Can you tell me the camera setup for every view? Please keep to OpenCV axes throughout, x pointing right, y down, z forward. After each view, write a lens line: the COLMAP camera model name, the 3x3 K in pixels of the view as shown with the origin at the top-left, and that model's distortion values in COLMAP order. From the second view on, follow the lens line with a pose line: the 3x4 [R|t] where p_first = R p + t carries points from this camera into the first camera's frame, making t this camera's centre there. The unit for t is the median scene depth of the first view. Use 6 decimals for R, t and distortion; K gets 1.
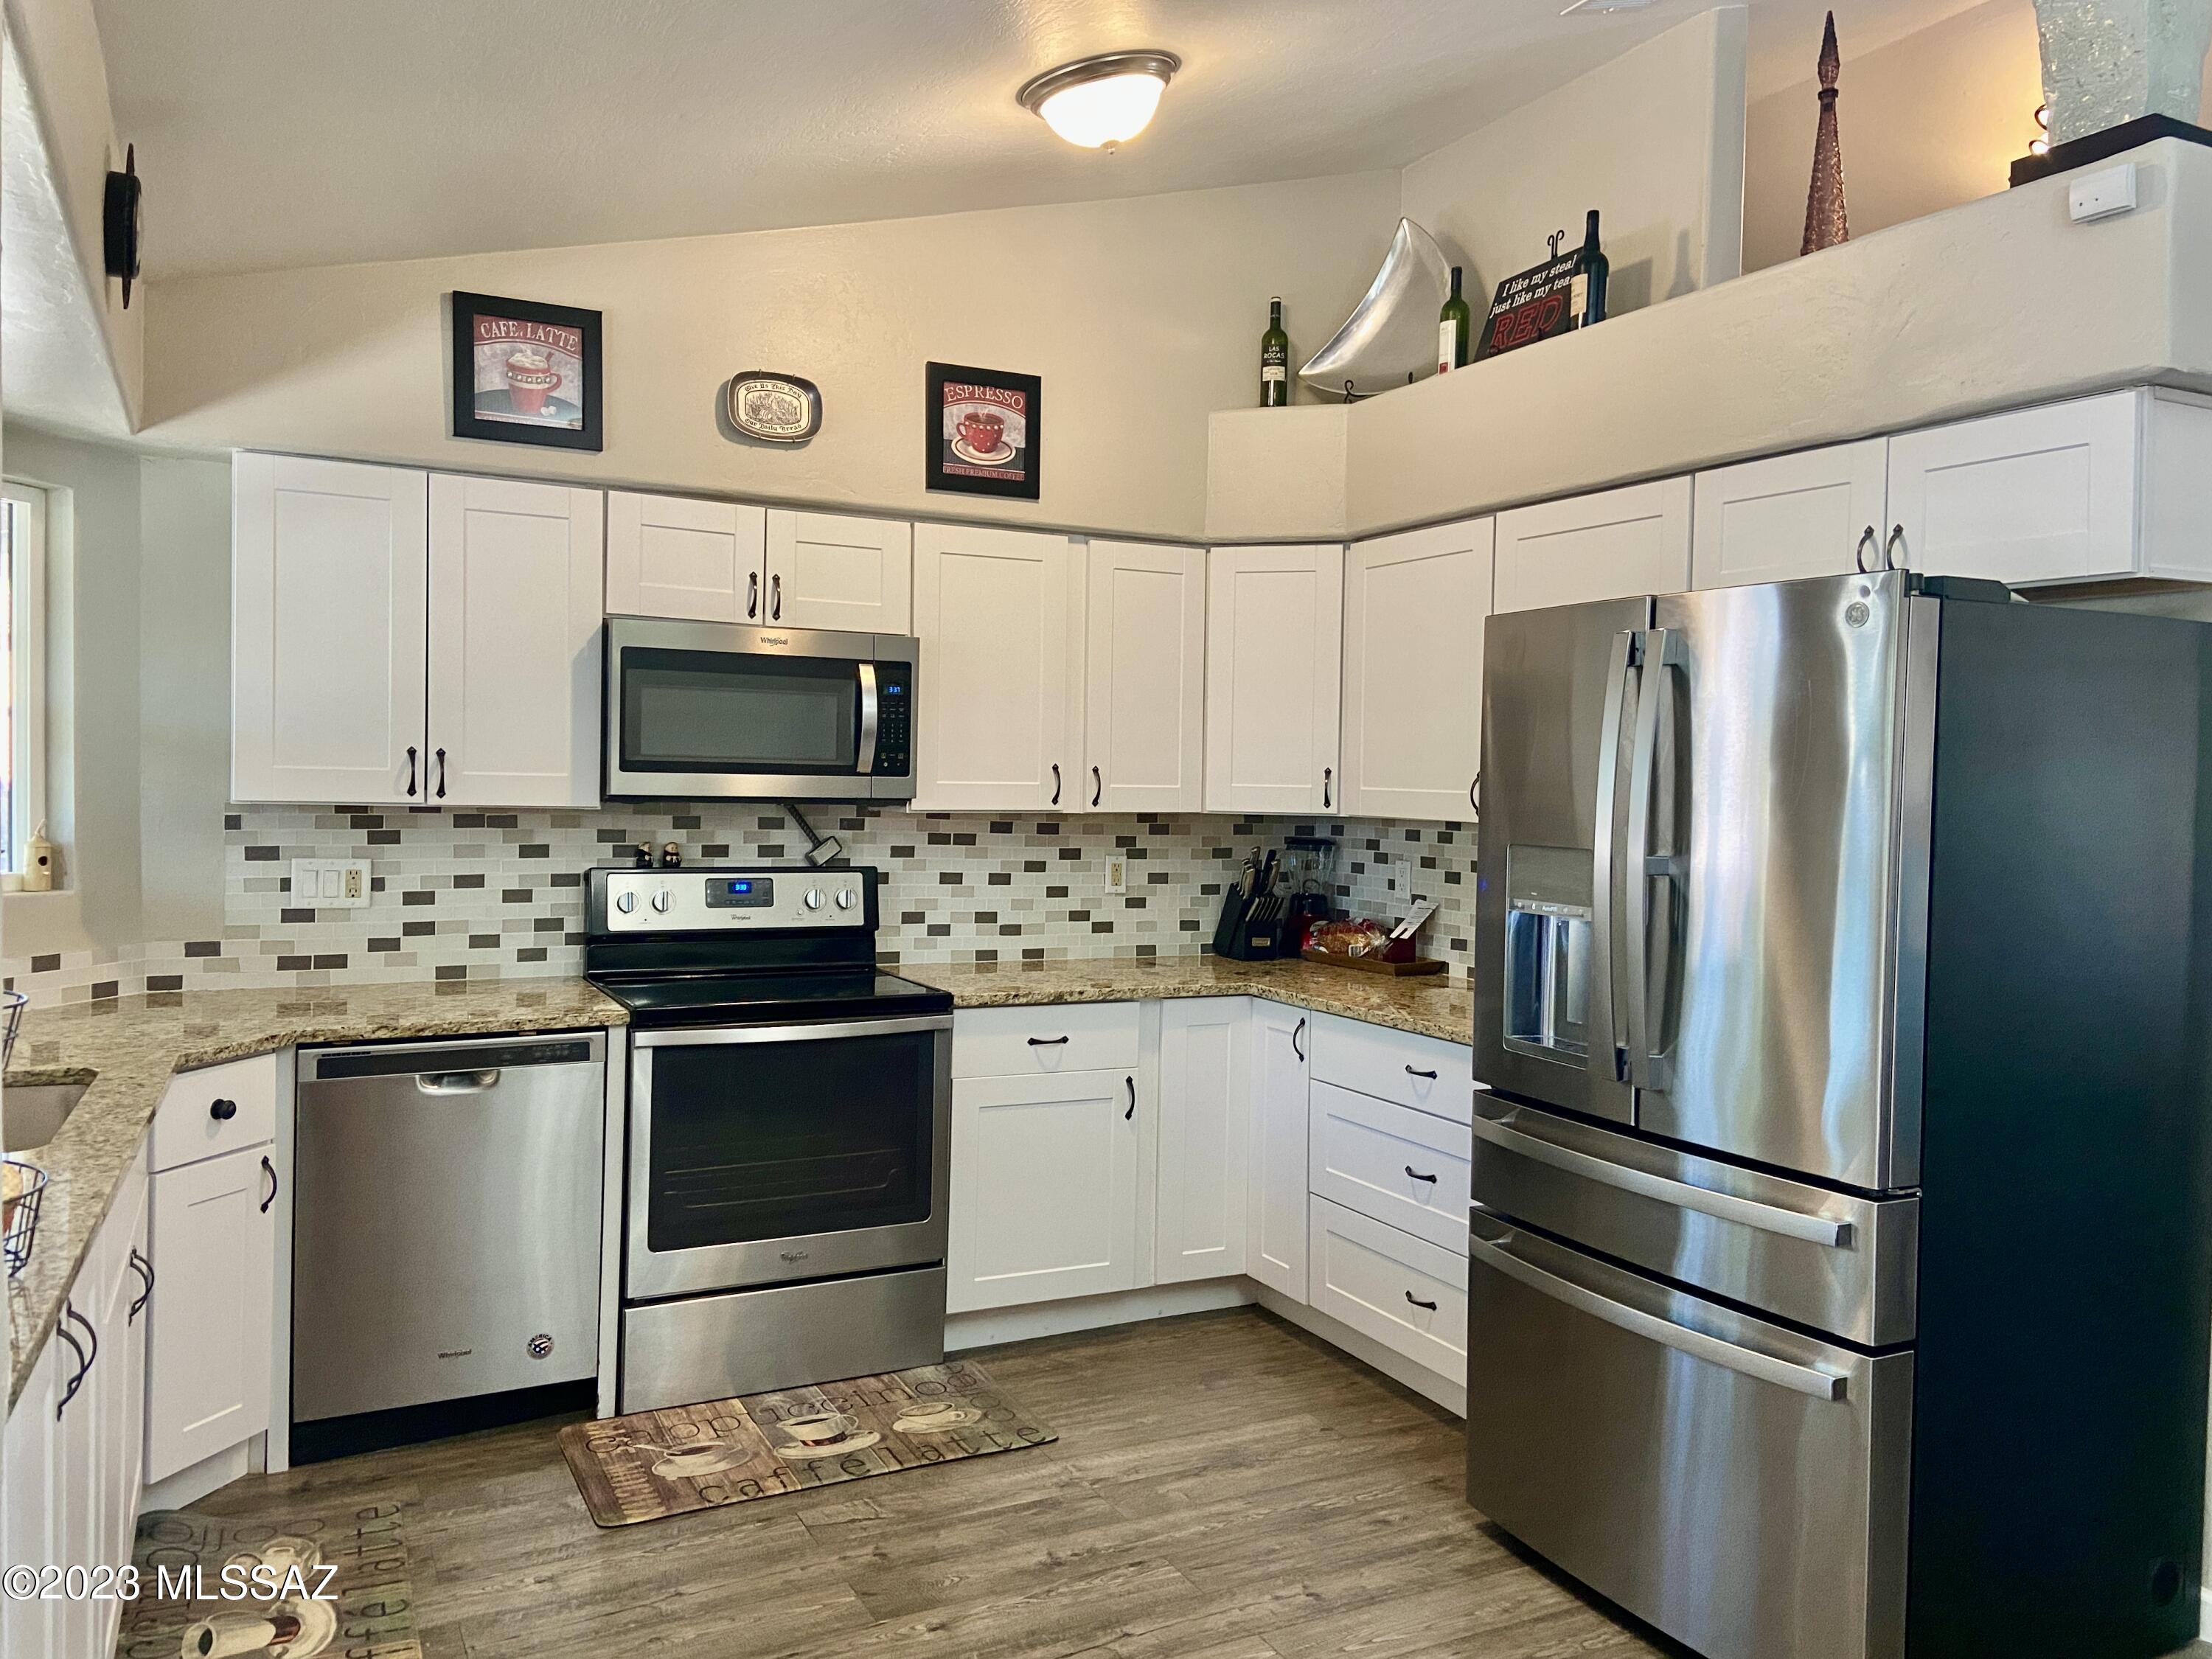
lens RADIAL K [[1679.8, 0, 1119.2], [0, 1679.8, 870.6], [0, 0, 1]] dist [0.128813, -0.148713]
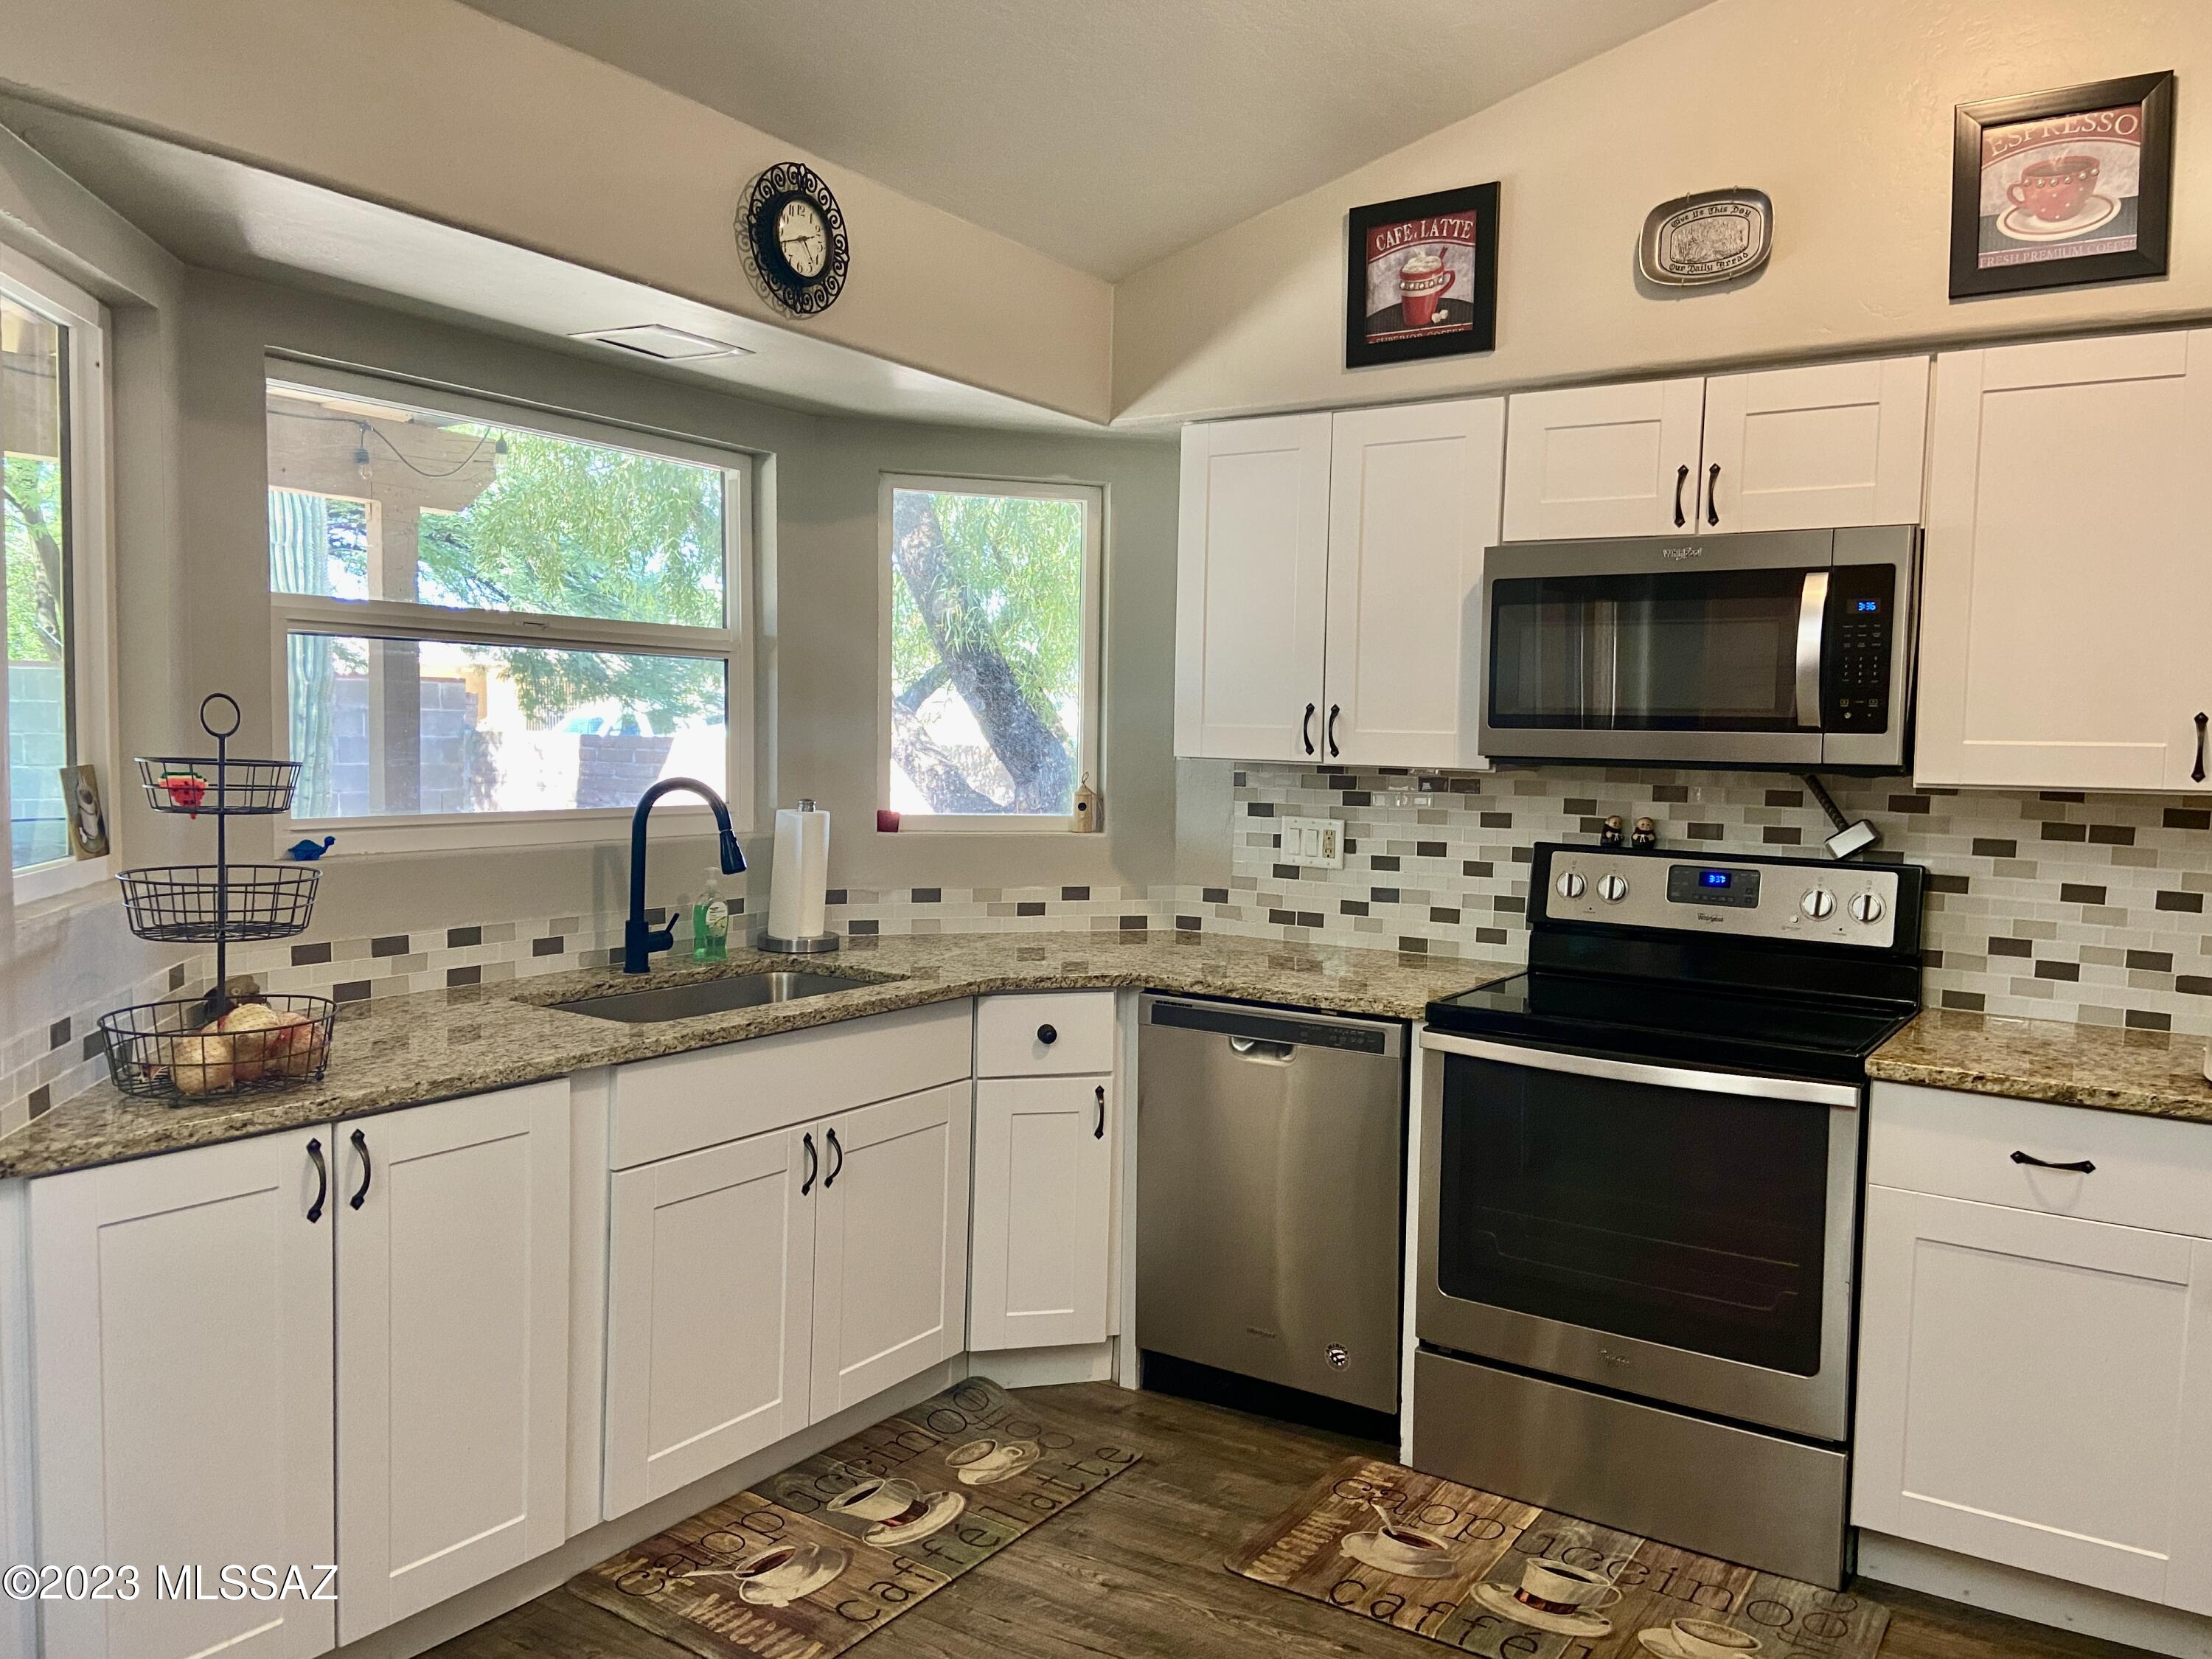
lens RADIAL K [[1679.8, 0, 1119.2], [0, 1679.8, 870.6], [0, 0, 1]] dist [0.128813, -0.148713]
pose [[0.494333, 0.068143, -0.866598, 0.339181], [-0.061790, 0.997155, 0.043162, -0.011511], [0.867074, 0.032210, 0.497137, 0.401831]]
